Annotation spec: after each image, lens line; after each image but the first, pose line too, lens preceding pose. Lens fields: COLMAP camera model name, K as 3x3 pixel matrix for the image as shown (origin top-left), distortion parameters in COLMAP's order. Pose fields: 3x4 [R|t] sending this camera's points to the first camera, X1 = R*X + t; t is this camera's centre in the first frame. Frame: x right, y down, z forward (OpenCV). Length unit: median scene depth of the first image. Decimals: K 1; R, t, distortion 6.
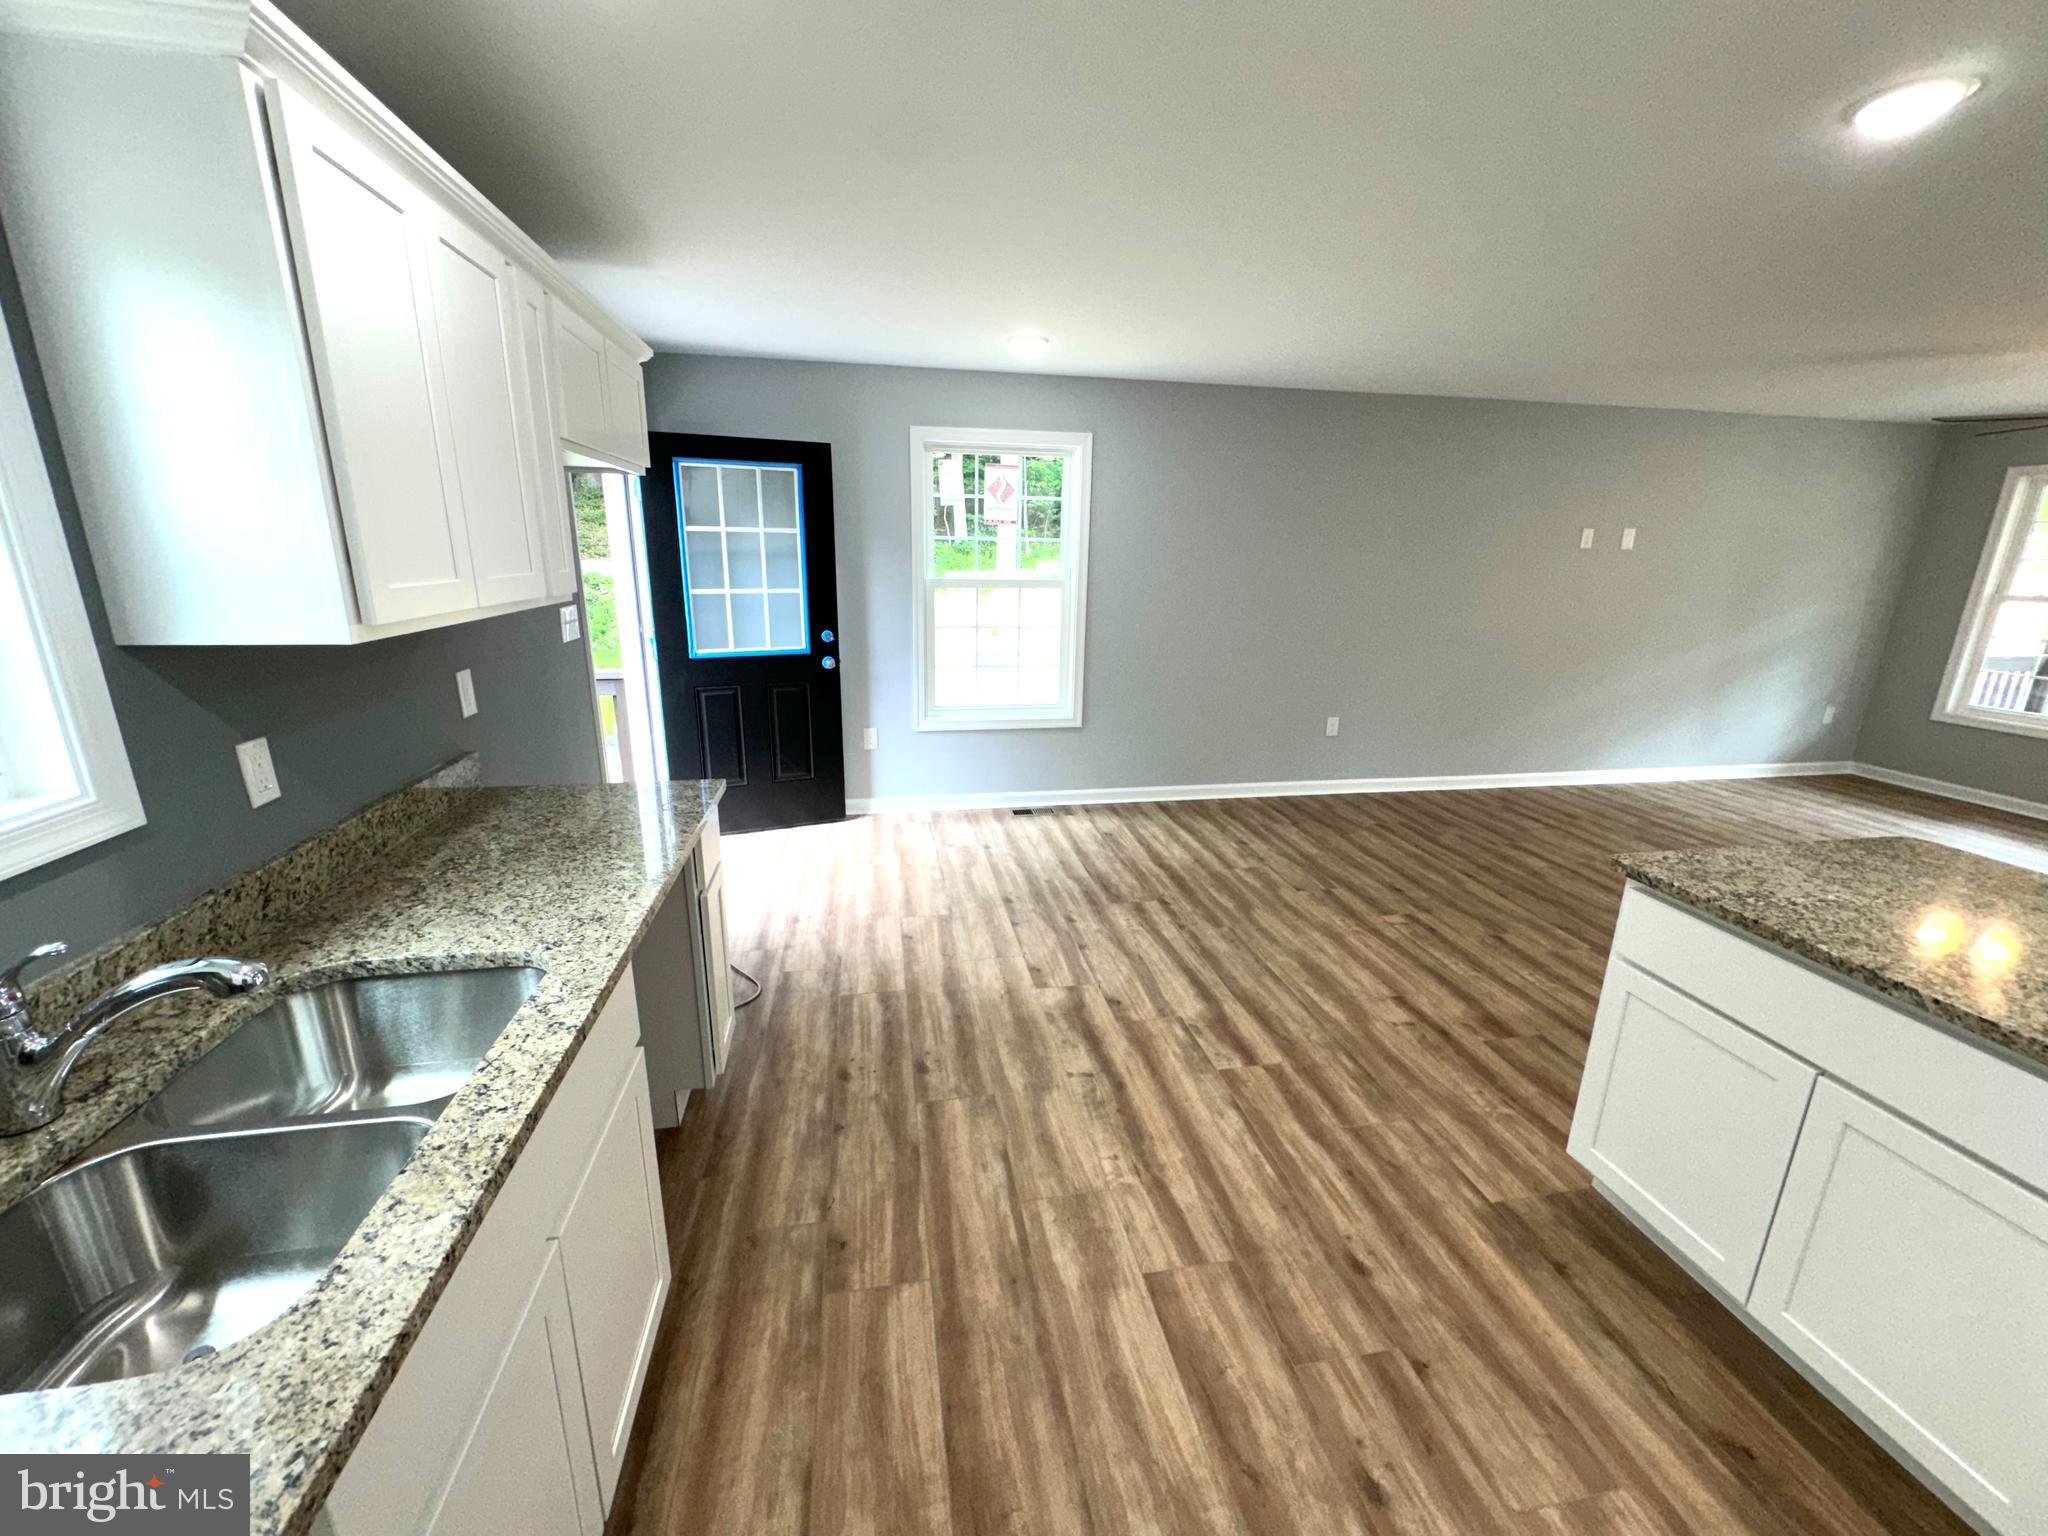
lens RADIAL K [[817.9, 0, 1026.0], [0, 817.9, 762.9], [0, 0, 1]] dist [-0.001718, 0.001131]
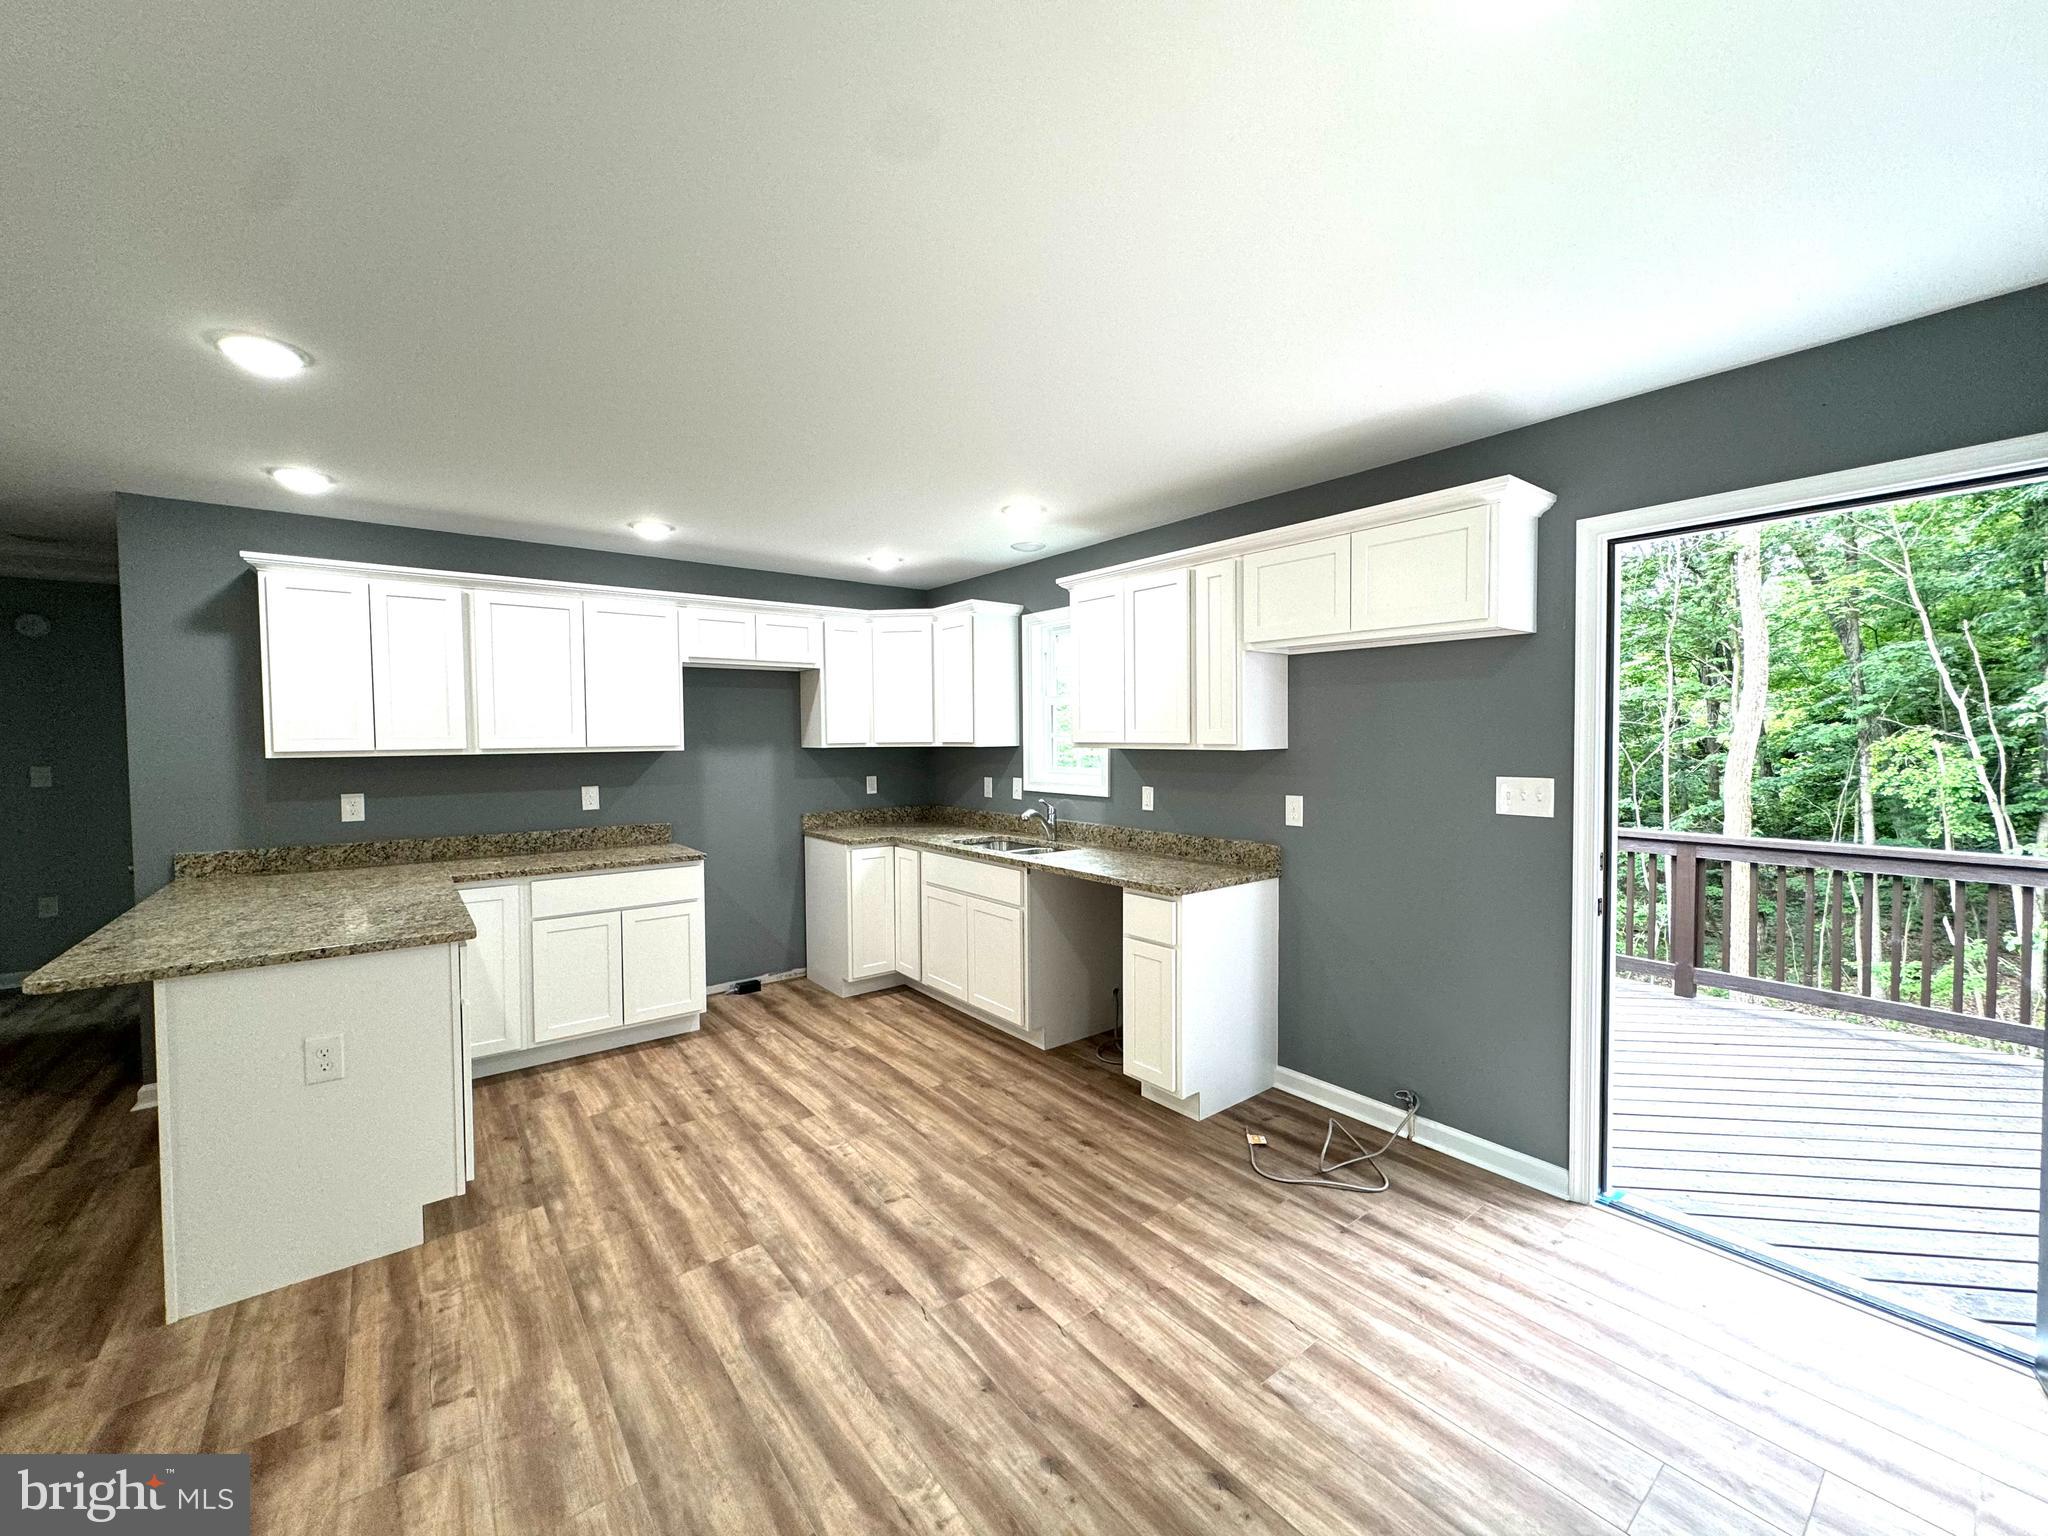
lens RADIAL K [[817.9, 0, 1018.1], [0, 817.9, 765.1], [0, 0, 1]] dist [-0.001718, 0.001131]
pose [[-0.890832, 0.006663, -0.454284, 0.351464], [-0.125787, 0.957190, 0.260702, -0.383837], [0.436573, 0.289385, -0.851857, 1.587687]]
